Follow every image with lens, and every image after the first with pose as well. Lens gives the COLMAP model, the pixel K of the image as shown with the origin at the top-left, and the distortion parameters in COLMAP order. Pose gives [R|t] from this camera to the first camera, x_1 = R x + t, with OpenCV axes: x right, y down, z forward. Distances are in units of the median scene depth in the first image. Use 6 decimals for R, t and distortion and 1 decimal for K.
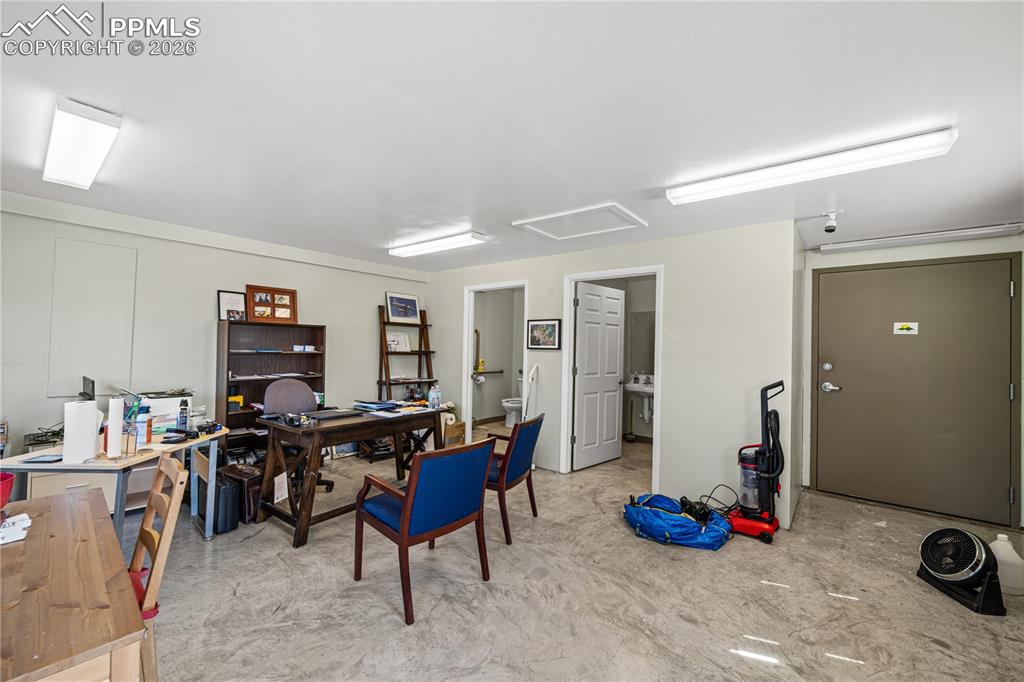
lens RADIAL K [[413.8, 0, 504.0], [0, 413.8, 343.2], [0, 0, 1]] dist [-0.000339, 0.001059]
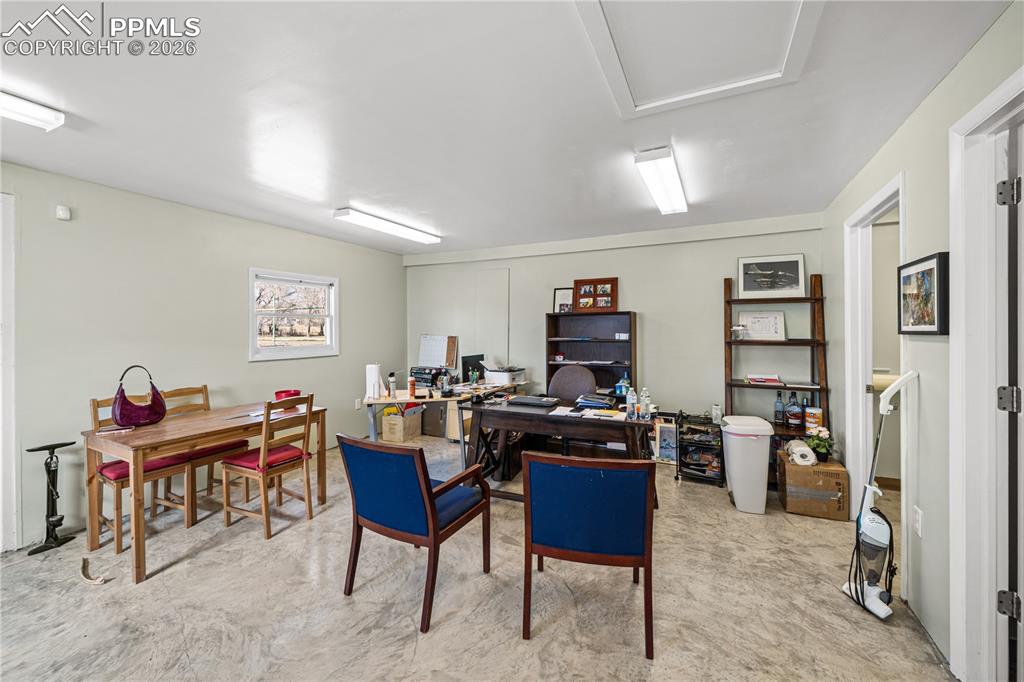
lens RADIAL K [[413.8, 0, 506.8], [0, 413.8, 335.4], [0, 0, 1]] dist [-0.000339, 0.001059]
pose [[0.209646, -0.008032, -0.977744, 0.412540], [0.012745, 0.999904, -0.005481, 0.012323], [0.977694, -0.011312, 0.209728, 0.543460]]
